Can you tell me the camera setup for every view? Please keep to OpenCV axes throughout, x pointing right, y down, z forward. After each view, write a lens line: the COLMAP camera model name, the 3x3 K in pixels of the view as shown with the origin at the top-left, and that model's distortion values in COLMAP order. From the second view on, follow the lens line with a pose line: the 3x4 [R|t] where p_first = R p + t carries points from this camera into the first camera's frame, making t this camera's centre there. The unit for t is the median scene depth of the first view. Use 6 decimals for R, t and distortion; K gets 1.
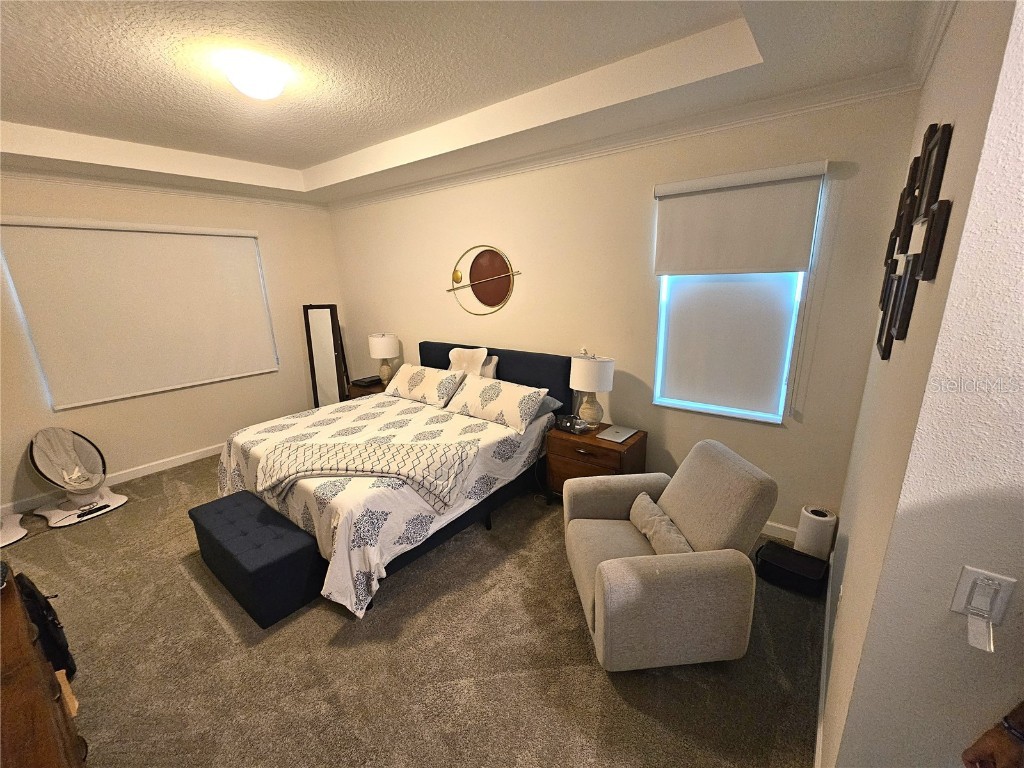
lens RADIAL K [[420.1, 0, 520.4], [0, 420.1, 395.0], [0, 0, 1]] dist [0.000429, 0.001434]
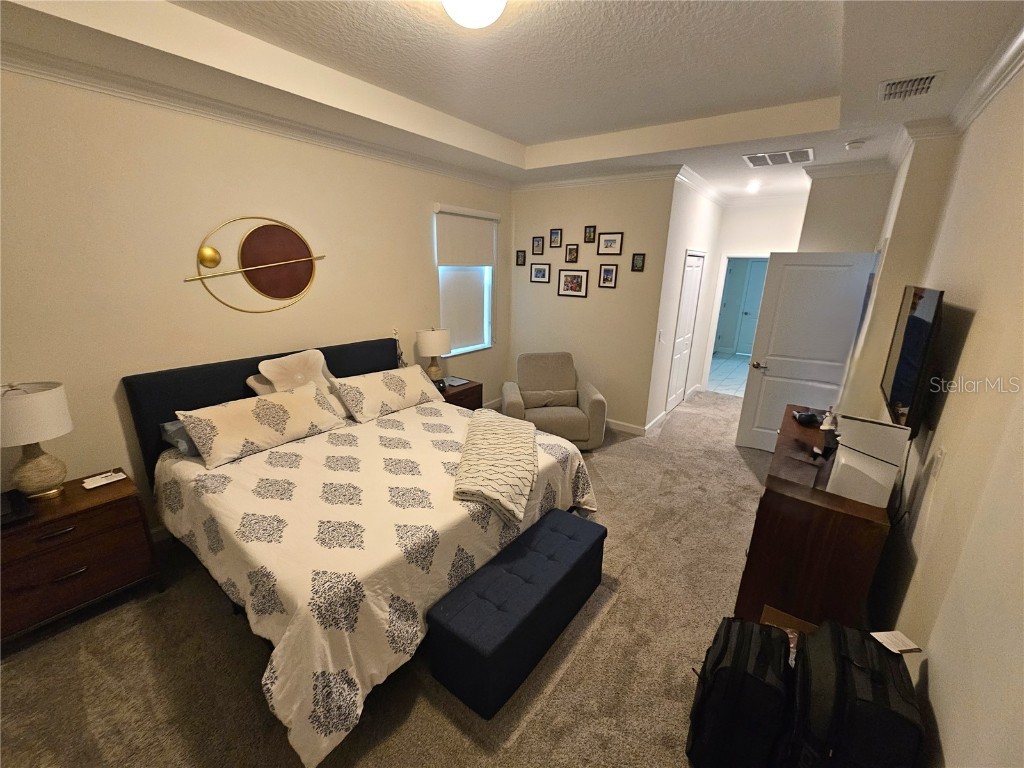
lens RADIAL K [[420.1, 0, 503.1], [0, 420.1, 399.4], [0, 0, 1]] dist [0.000429, 0.001434]
pose [[-0.006651, -0.279188, 0.960214, -1.157571], [0.255396, 0.927914, 0.271565, -0.192874], [-0.966814, 0.247041, 0.065132, 0.793279]]
